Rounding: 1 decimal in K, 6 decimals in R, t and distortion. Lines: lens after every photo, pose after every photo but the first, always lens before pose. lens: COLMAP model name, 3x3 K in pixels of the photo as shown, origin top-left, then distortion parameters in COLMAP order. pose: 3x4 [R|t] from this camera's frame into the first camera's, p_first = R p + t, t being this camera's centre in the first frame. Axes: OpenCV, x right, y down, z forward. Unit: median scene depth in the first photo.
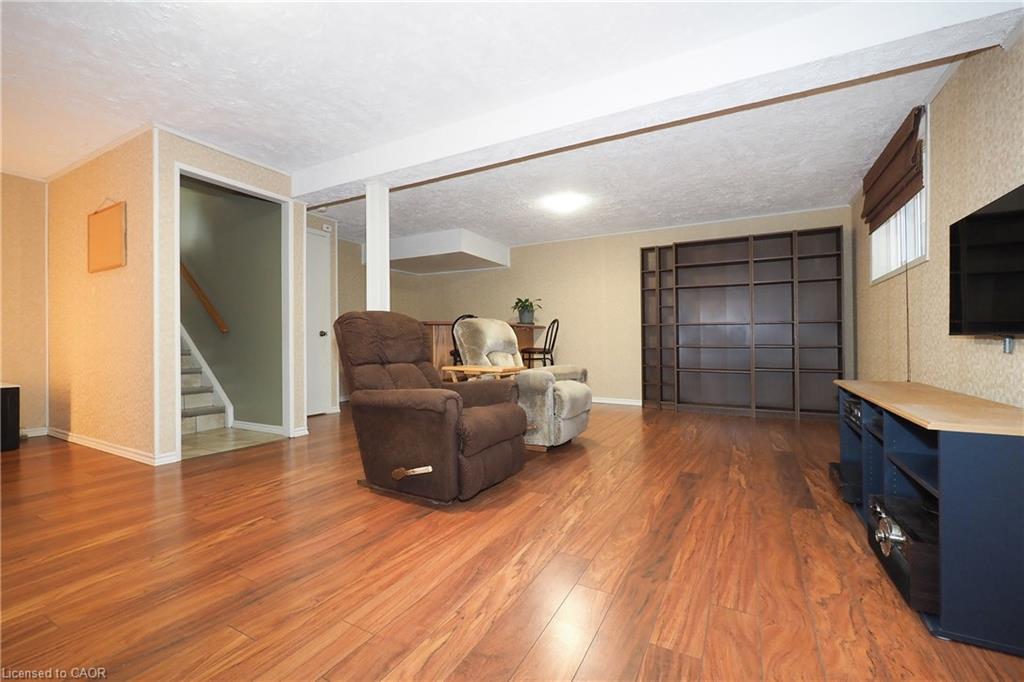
lens RADIAL K [[461.7, 0, 512.0], [0, 461.7, 341.0], [0, 0, 1]] dist [0.002001, 0.000317]
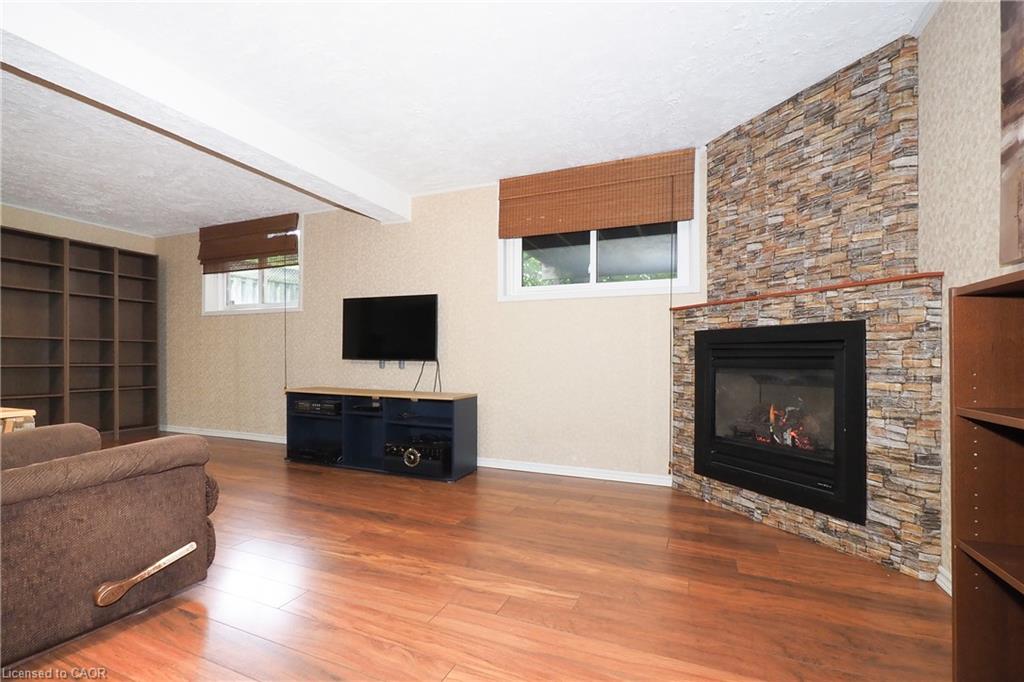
lens RADIAL K [[420.4, 0, 511.6], [0, 420.4, 356.7], [0, 0, 1]] dist [-0.000375, -0.000026]
pose [[-0.090820, 0.005703, 0.995851, -0.759161], [-0.010965, 0.999917, -0.006726, -0.017381], [-0.995807, -0.011531, -0.090750, 0.488089]]
